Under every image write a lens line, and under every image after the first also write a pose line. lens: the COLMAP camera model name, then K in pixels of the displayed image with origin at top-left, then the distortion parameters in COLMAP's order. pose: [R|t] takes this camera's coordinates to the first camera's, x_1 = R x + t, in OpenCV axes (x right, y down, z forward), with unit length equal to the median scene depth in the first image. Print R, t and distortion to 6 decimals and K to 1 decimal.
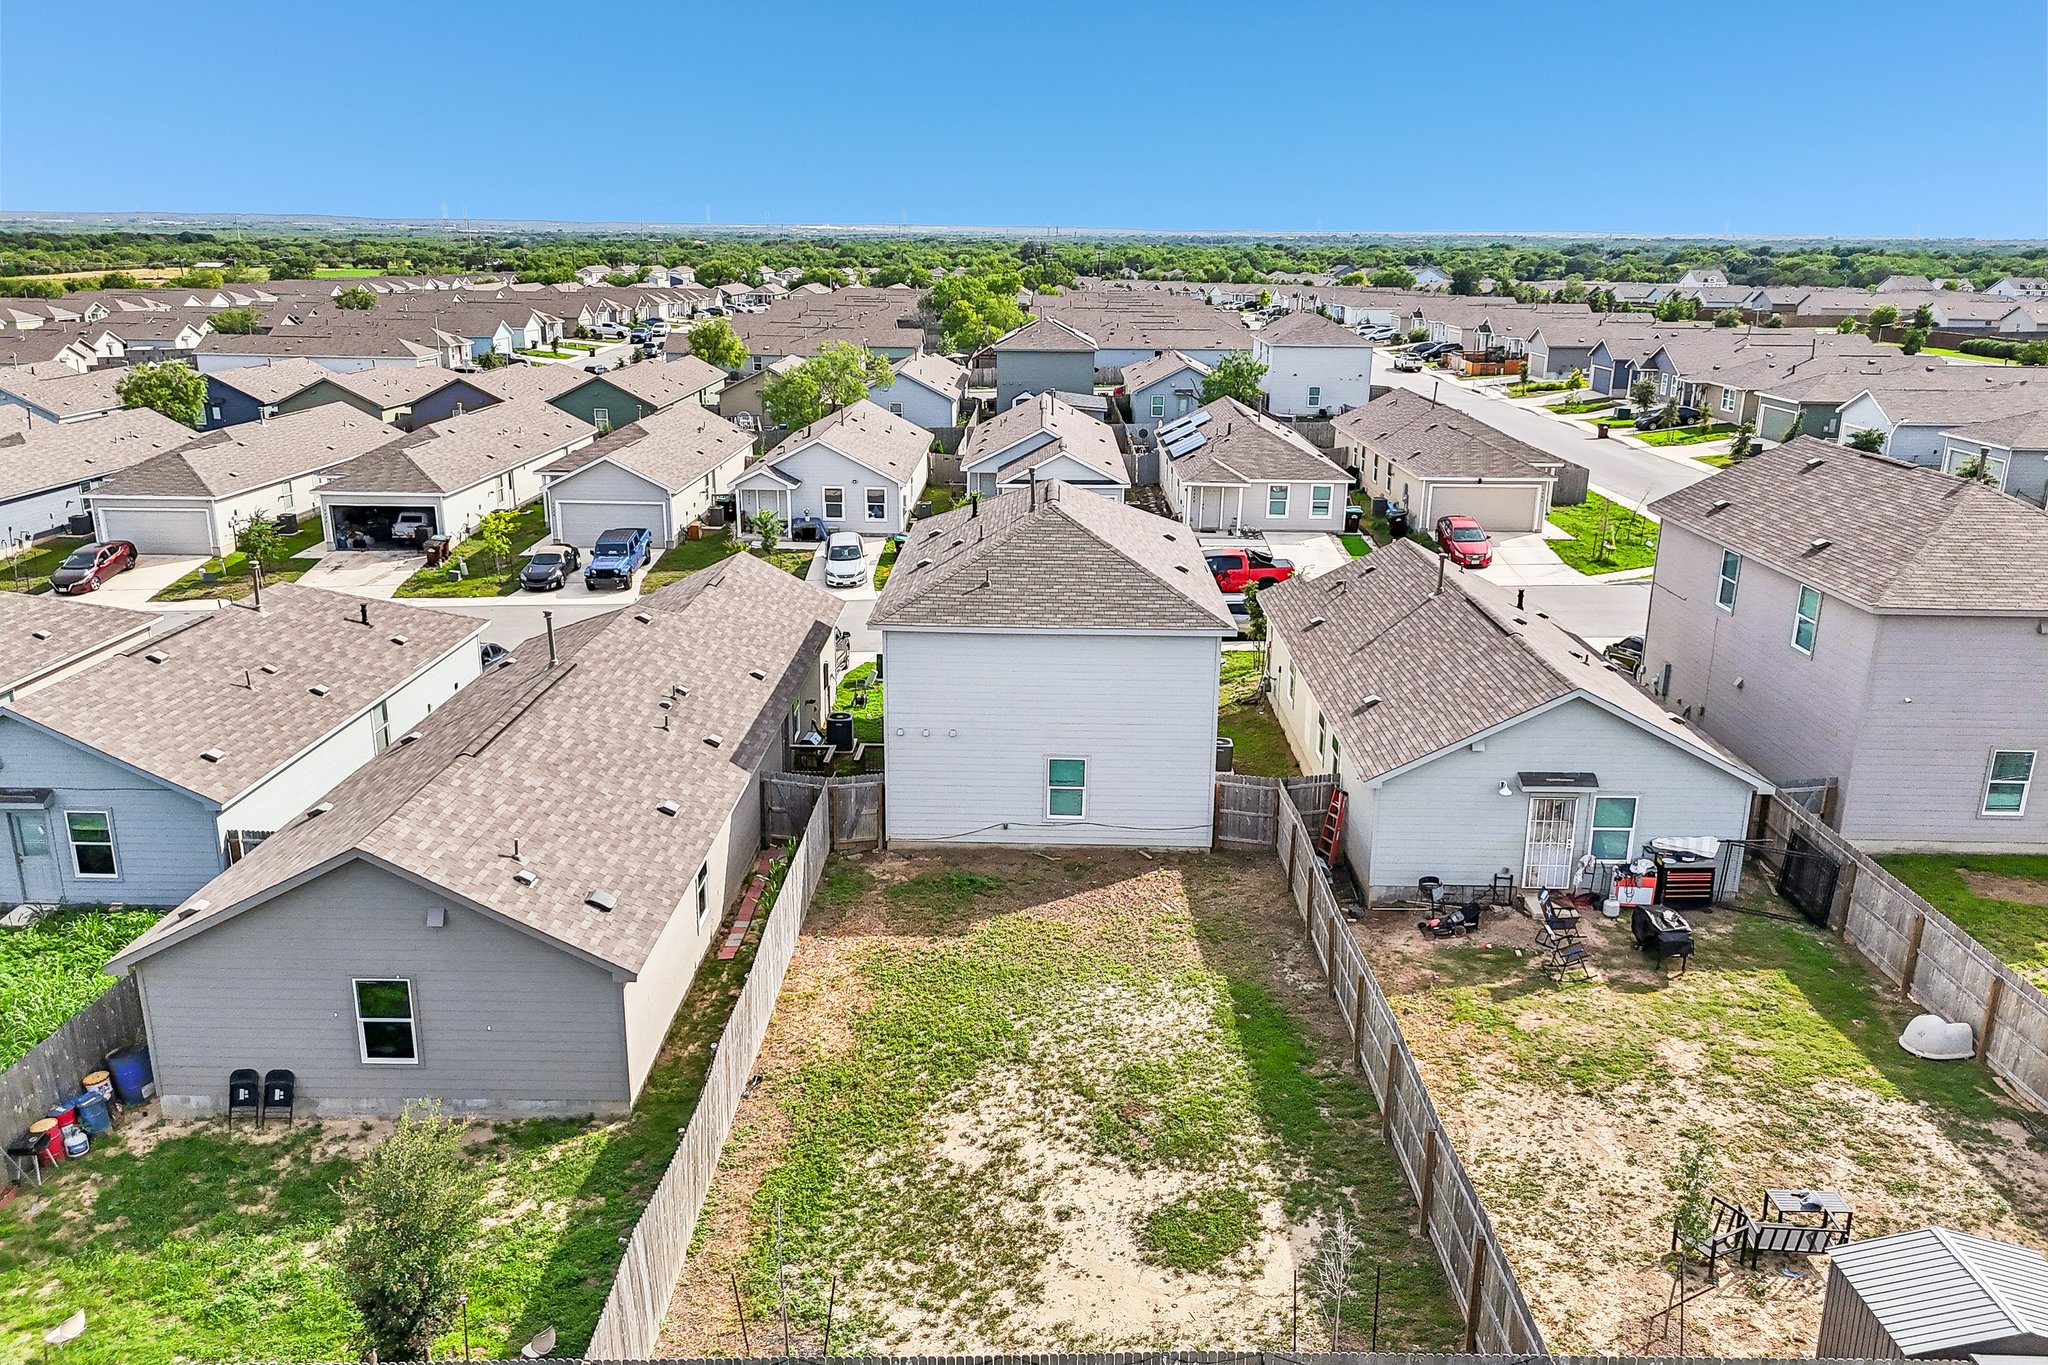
lens RADIAL K [[1506.5, 0, 1024.0], [0, 1506.5, 682.5], [0, 0, 1]] dist [0.063844, -0.071843]
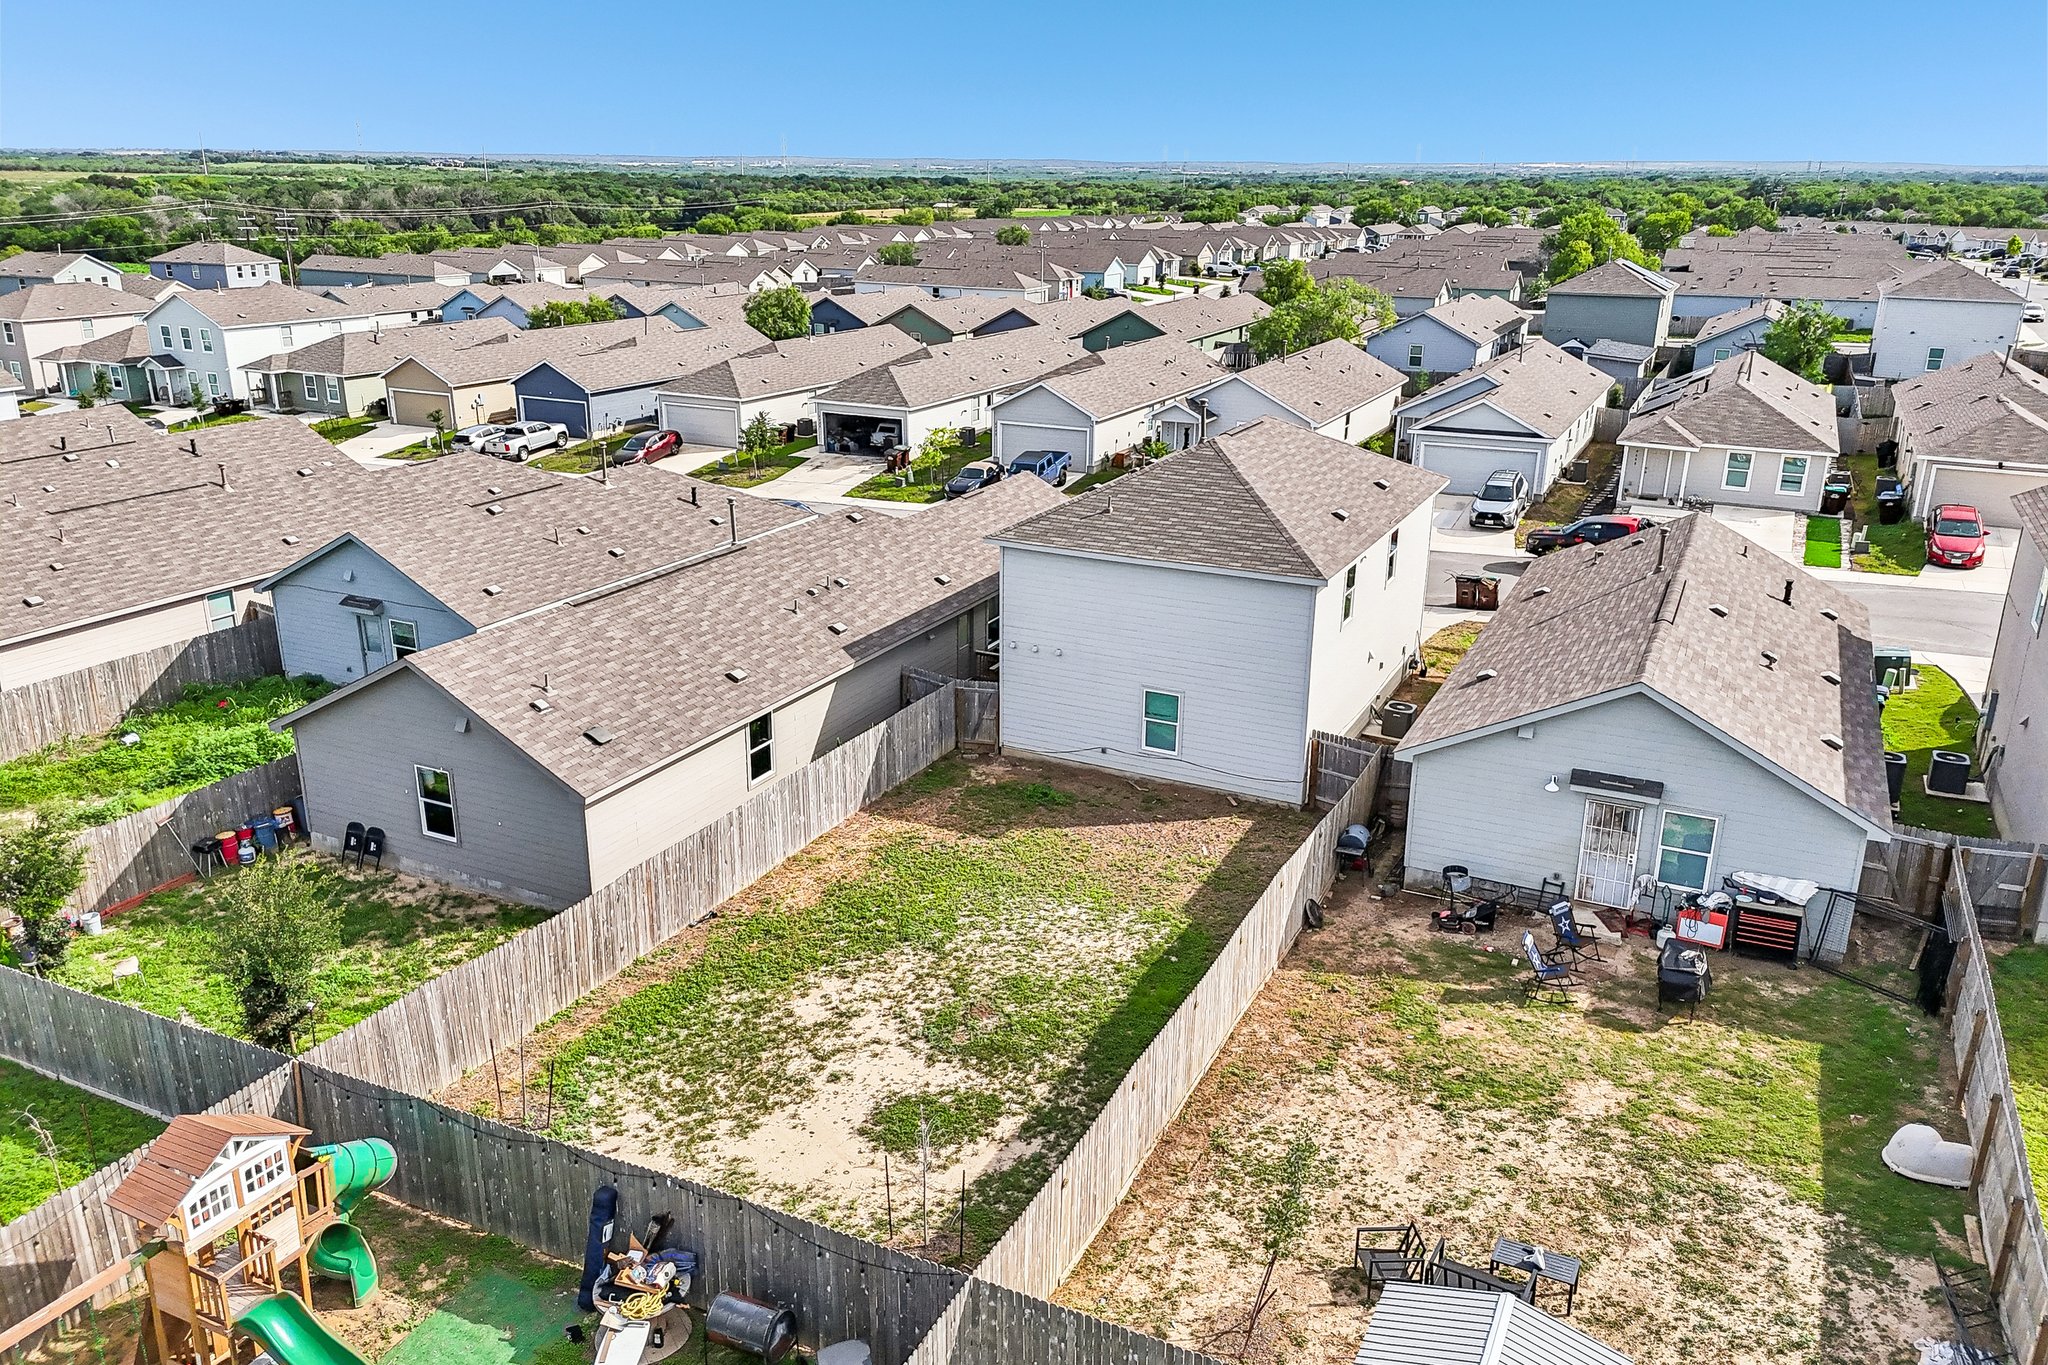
lens RADIAL K [[1499.1, 0, 1024.0], [0, 1499.1, 682.5], [0, 0, 1]] dist [0.093284, -0.126823]
pose [[0.903874, 0.135654, -0.405721, 0.344796], [-0.120859, 0.990731, 0.062003, -0.006414], [0.410371, -0.007008, 0.911892, 0.049383]]
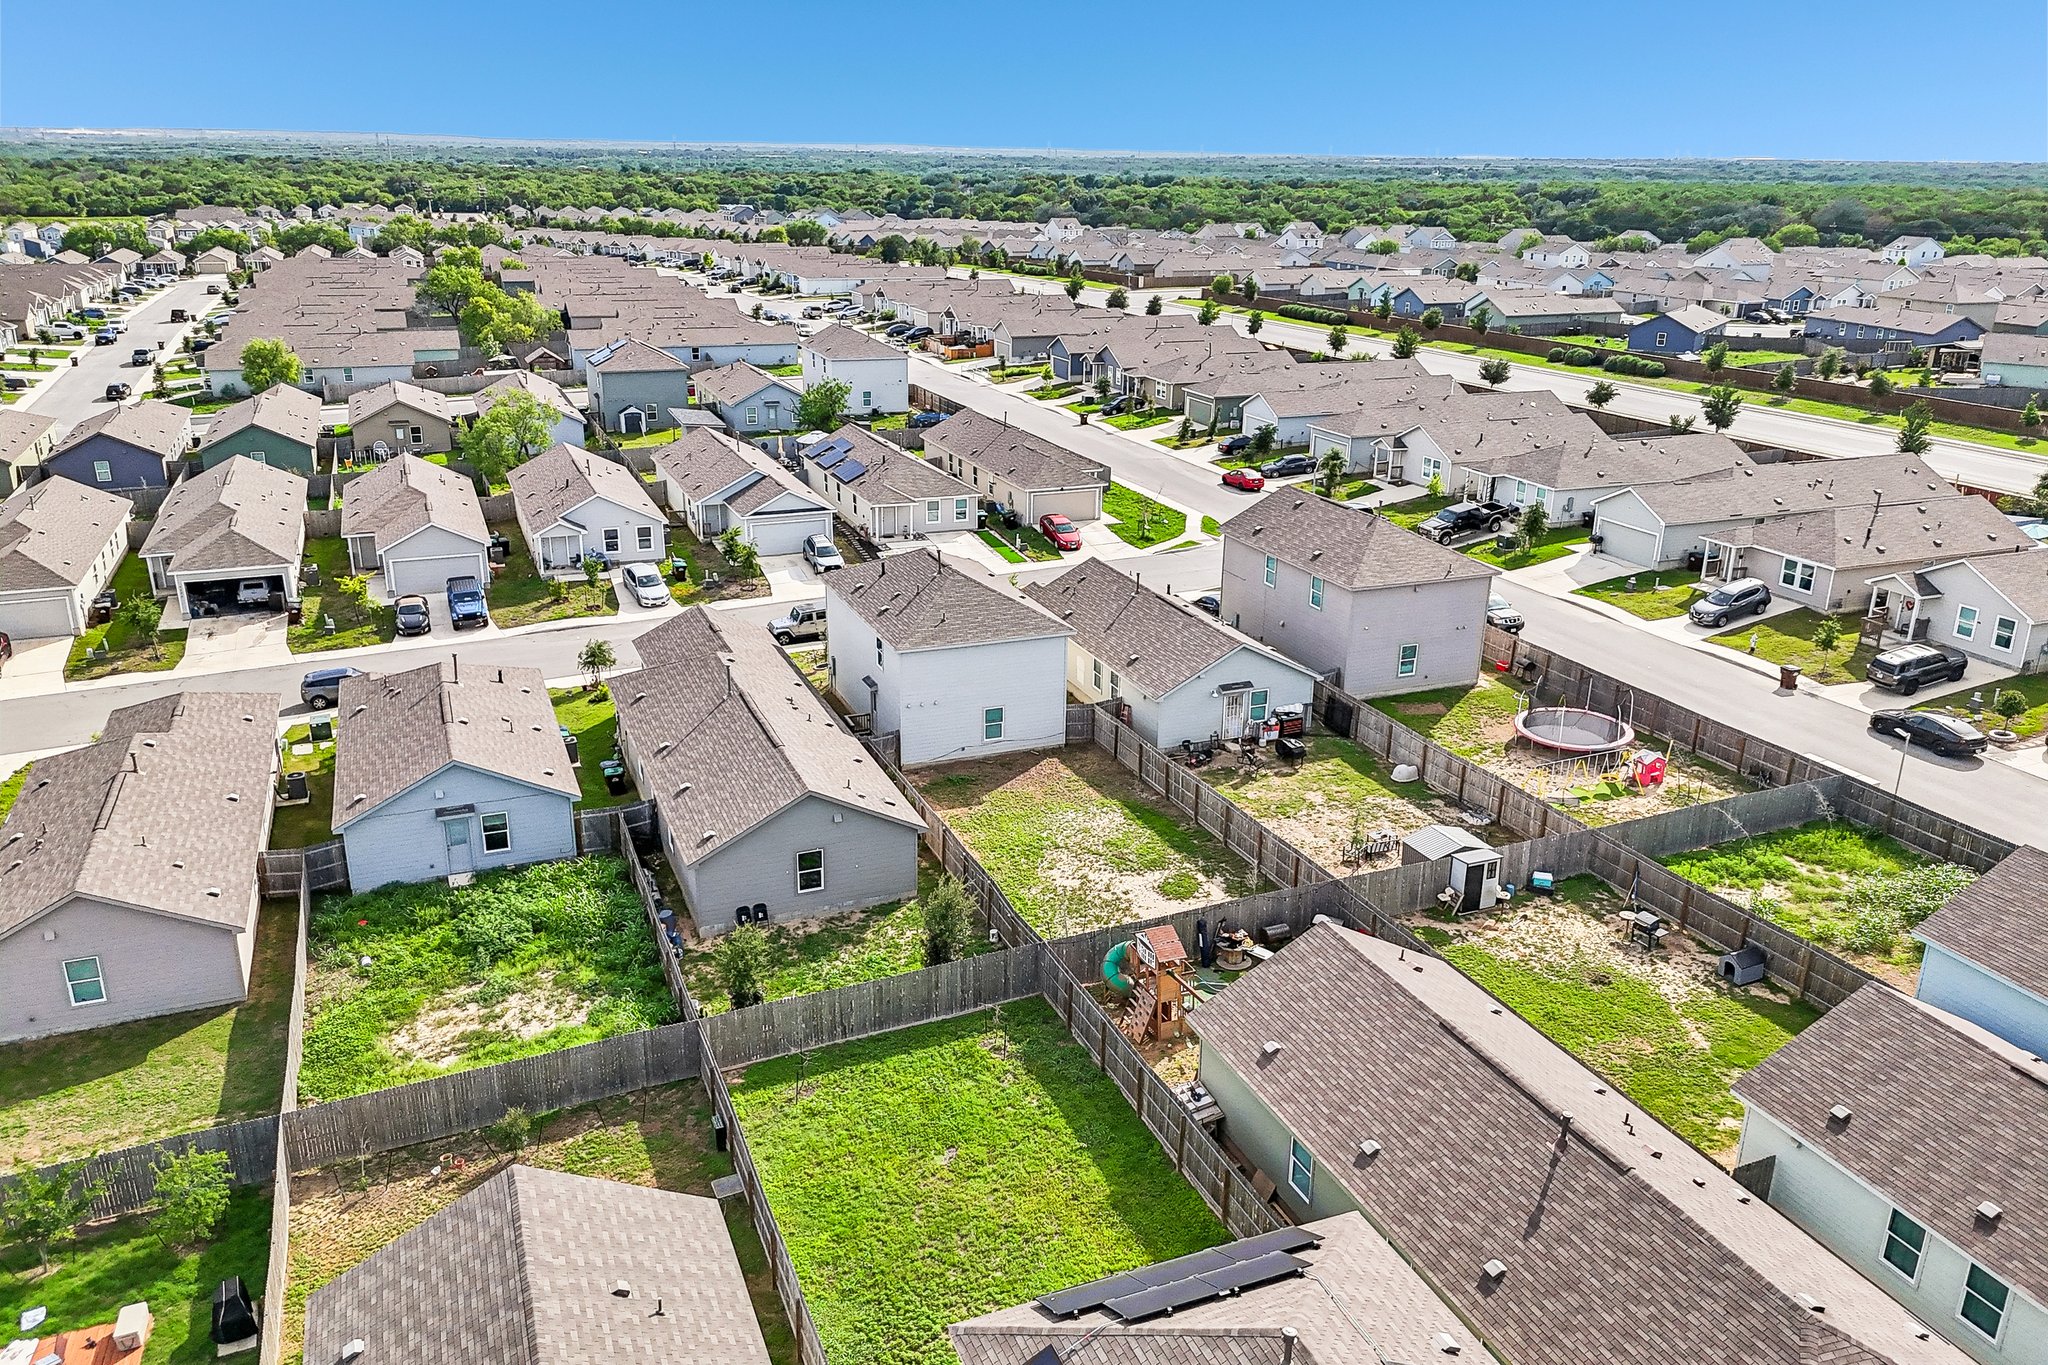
lens RADIAL K [[1499.1, 0, 1024.0], [0, 1499.1, 682.5], [0, 0, 1]] dist [0.093284, -0.126823]
pose [[0.920365, -0.127629, 0.369647, -0.613084], [0.108009, 0.991437, 0.073392, -0.112039], [-0.375848, -0.027622, 0.926269, -0.731123]]
